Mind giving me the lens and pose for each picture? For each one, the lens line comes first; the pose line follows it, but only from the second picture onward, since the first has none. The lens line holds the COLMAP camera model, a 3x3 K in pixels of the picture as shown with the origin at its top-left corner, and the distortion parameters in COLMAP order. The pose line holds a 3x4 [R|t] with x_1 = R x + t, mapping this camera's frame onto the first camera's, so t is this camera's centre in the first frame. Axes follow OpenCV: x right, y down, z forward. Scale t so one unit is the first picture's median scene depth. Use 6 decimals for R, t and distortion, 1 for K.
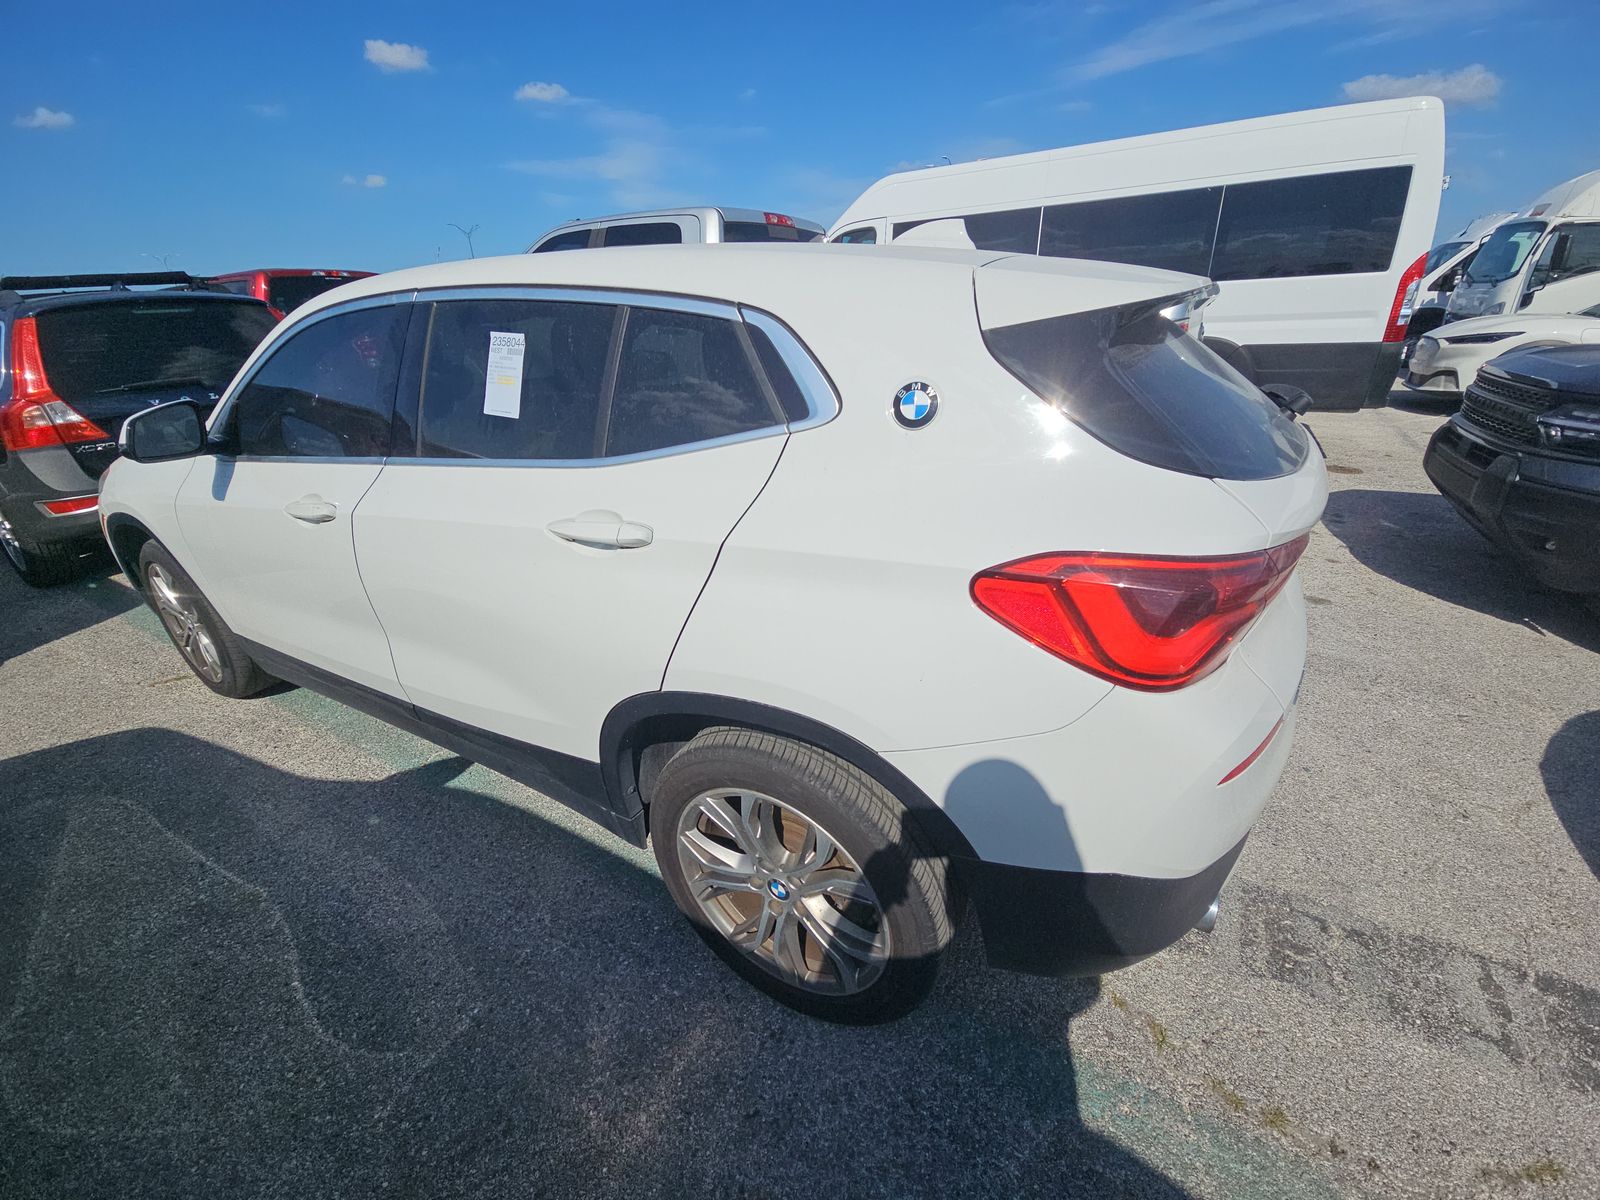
lens RADIAL K [[666.1, 0, 798.2], [0, 666.1, 594.7], [0, 0, 1]] dist [0.010231, -0.011302]
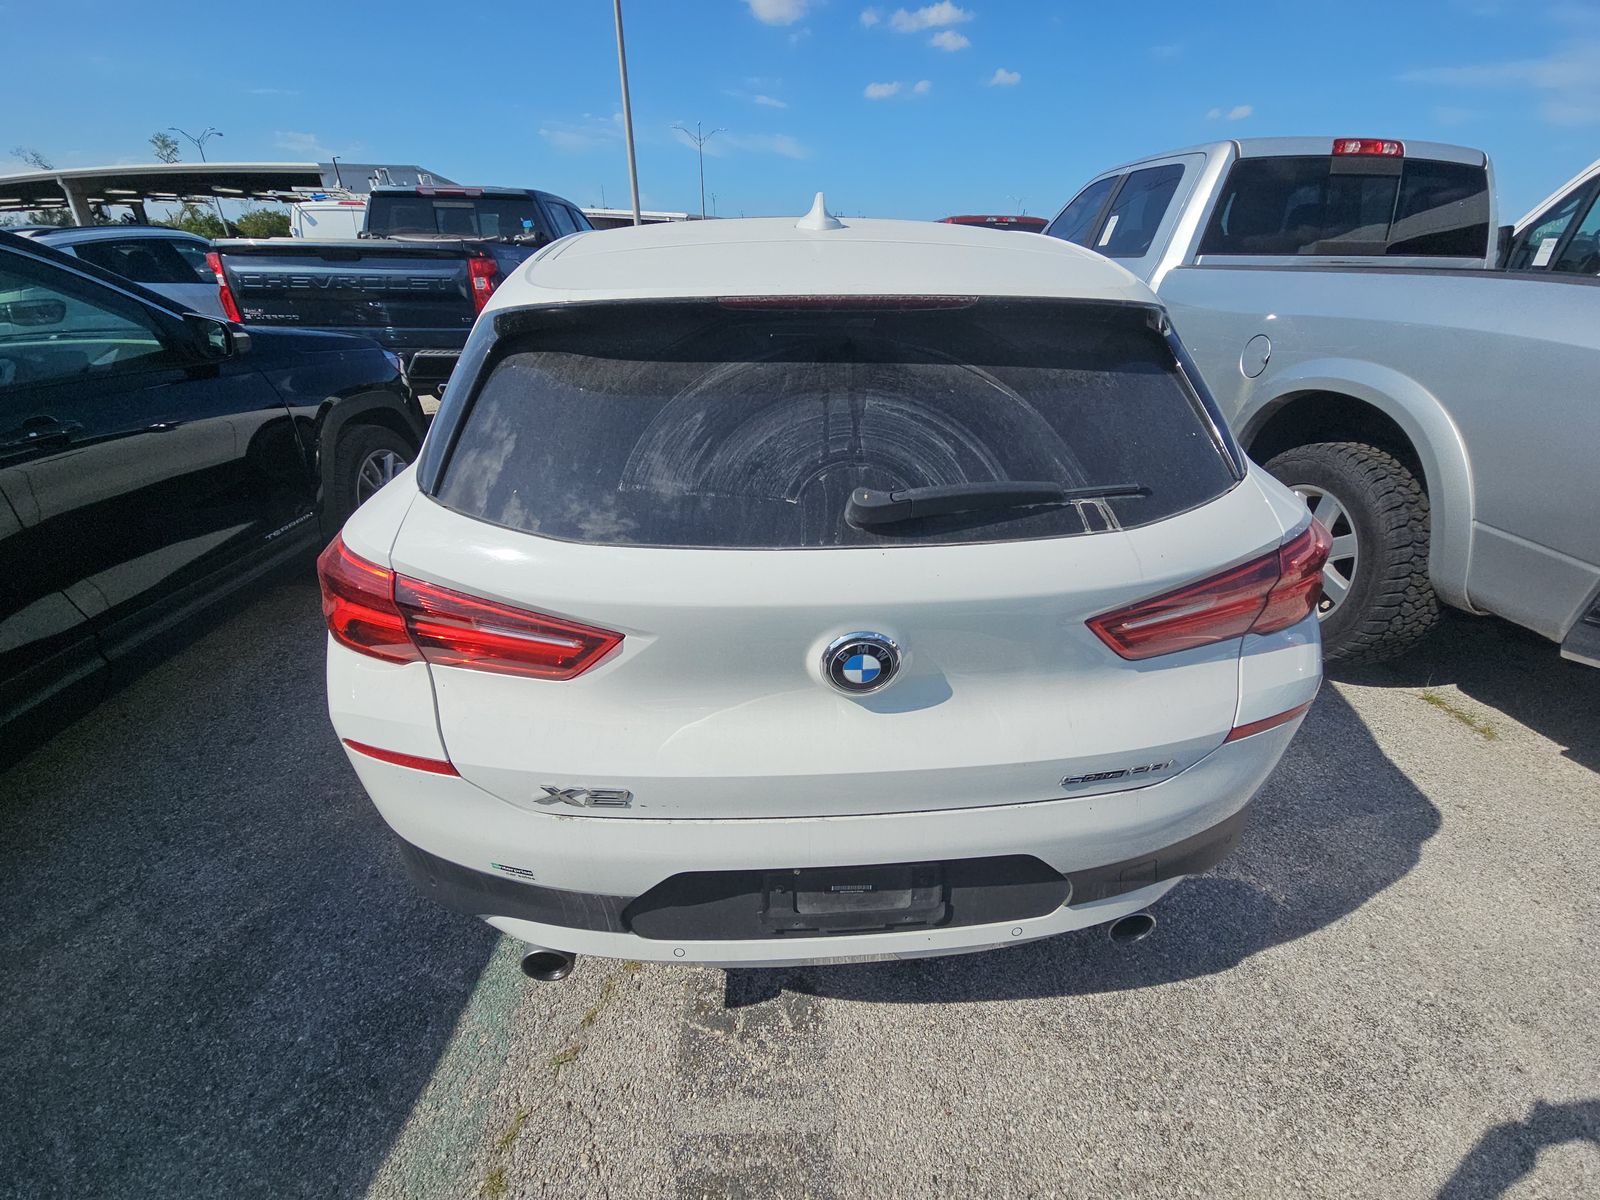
lens RADIAL K [[666.1, 0, 798.2], [0, 666.1, 594.7], [0, 0, 1]] dist [0.010231, -0.011302]
pose [[0.532369, 0.427085, -0.730877, 0.985217], [-0.372351, 0.893531, 0.250911, -0.267549], [0.760222, 0.138566, 0.634714, 0.473539]]
